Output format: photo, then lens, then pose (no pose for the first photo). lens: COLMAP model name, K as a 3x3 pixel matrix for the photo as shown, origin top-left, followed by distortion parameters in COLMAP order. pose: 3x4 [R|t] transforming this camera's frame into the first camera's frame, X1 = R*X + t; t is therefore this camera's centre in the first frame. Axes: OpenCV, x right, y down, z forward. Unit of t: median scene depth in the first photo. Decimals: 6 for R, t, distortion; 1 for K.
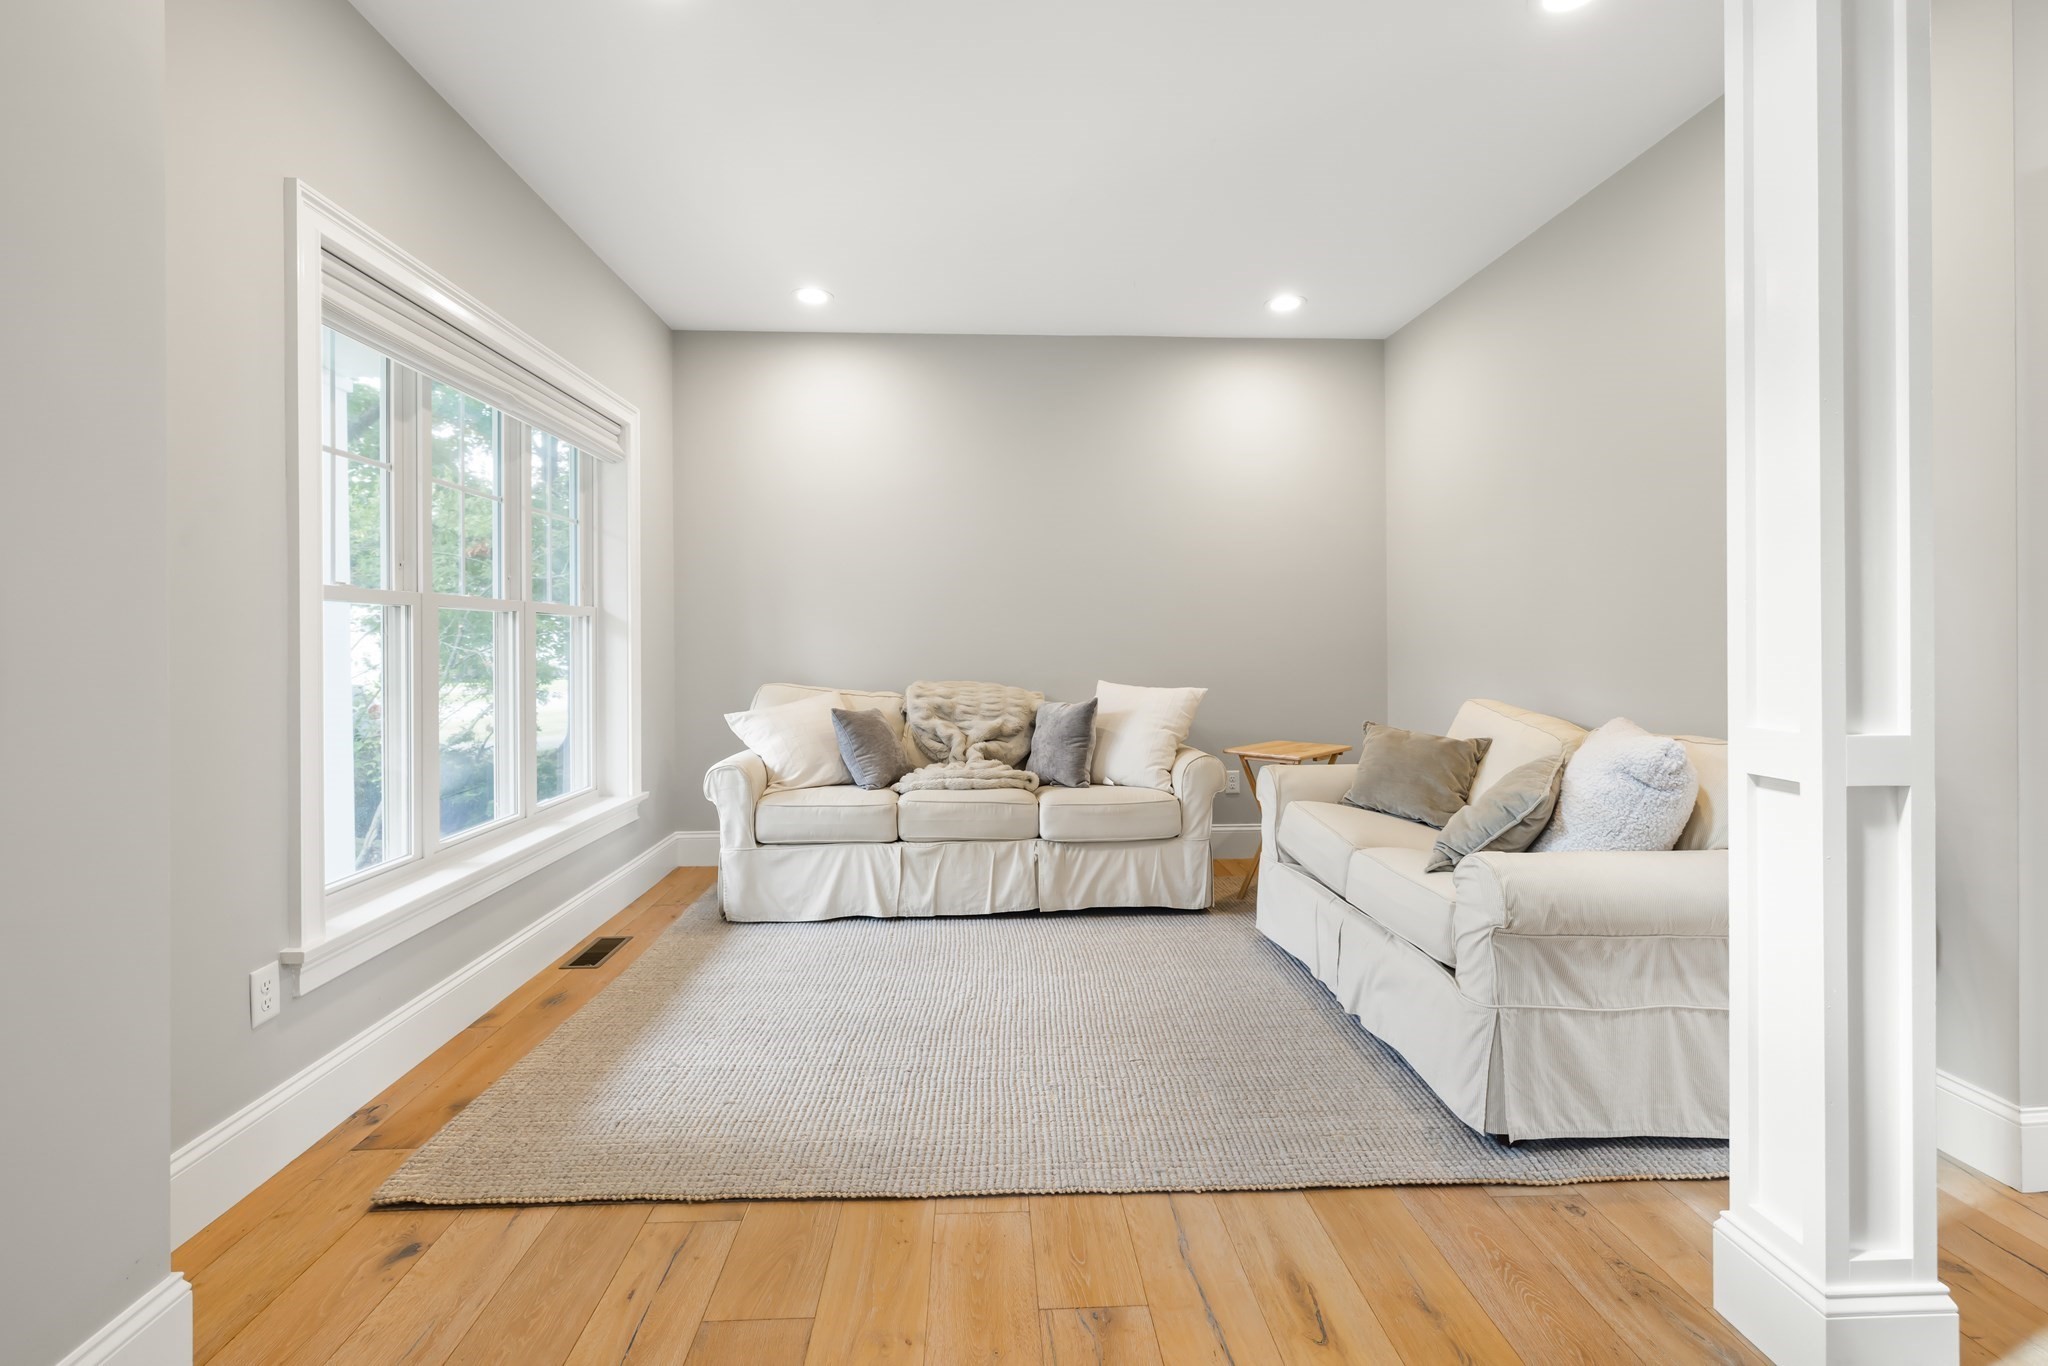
lens RADIAL K [[865.6, 0, 969.5], [0, 865.6, 641.4], [0, 0, 1]] dist [0.003976, -0.000294]
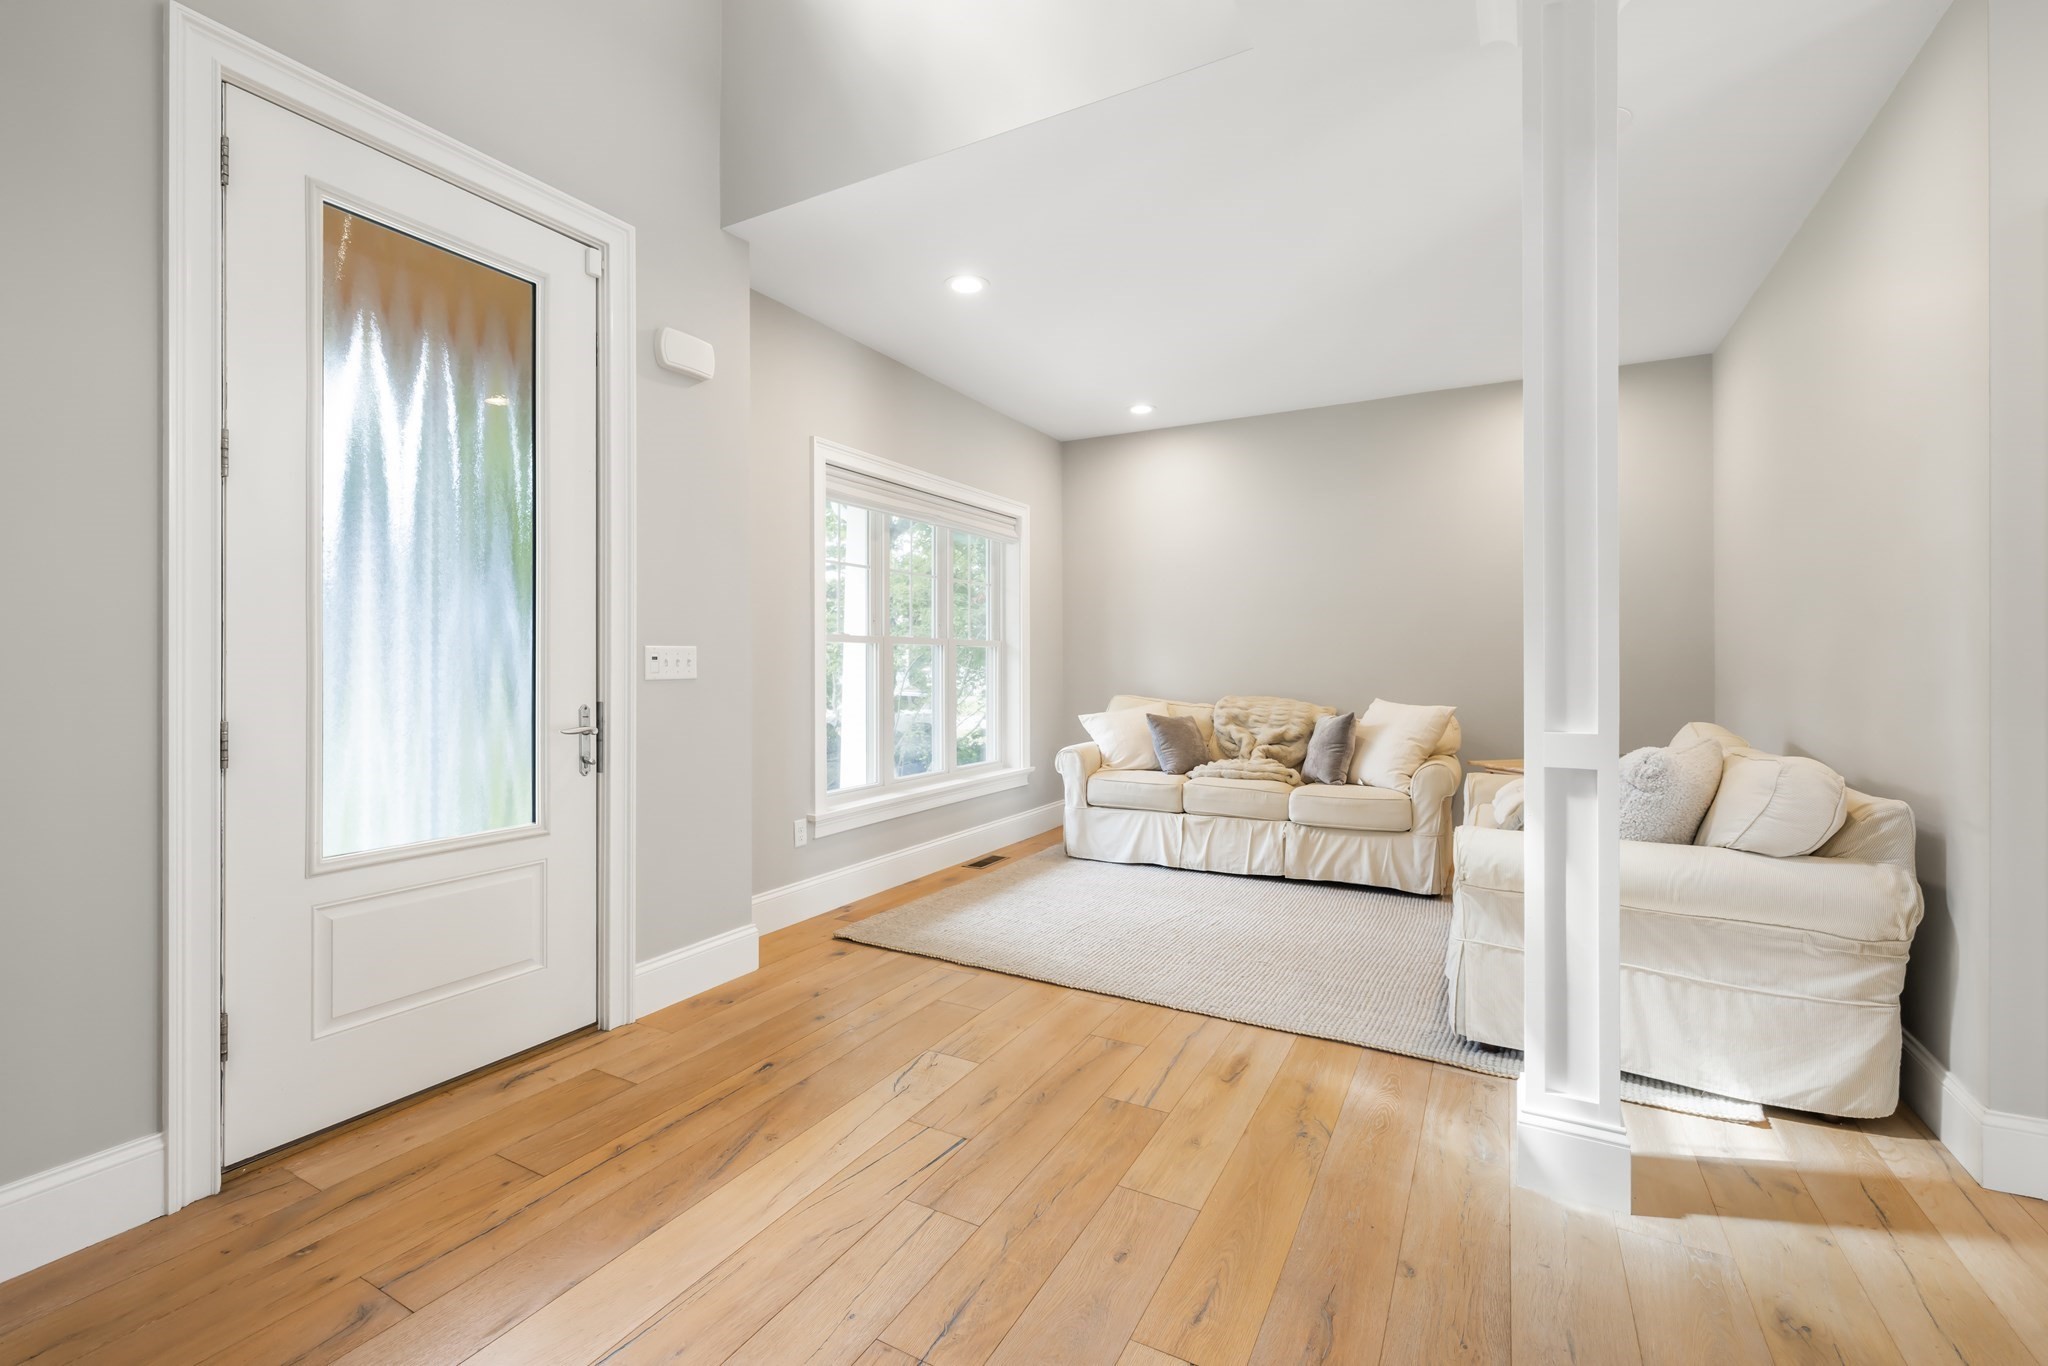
lens RADIAL K [[865.6, 0, 1027.5], [0, 865.6, 671.0], [0, 0, 1]] dist [0.003976, -0.000294]
pose [[0.853750, 0.007210, -0.520633, 0.413491], [-0.003092, 0.999957, 0.008778, -0.000480], [0.520674, -0.005885, 0.853735, -0.274456]]
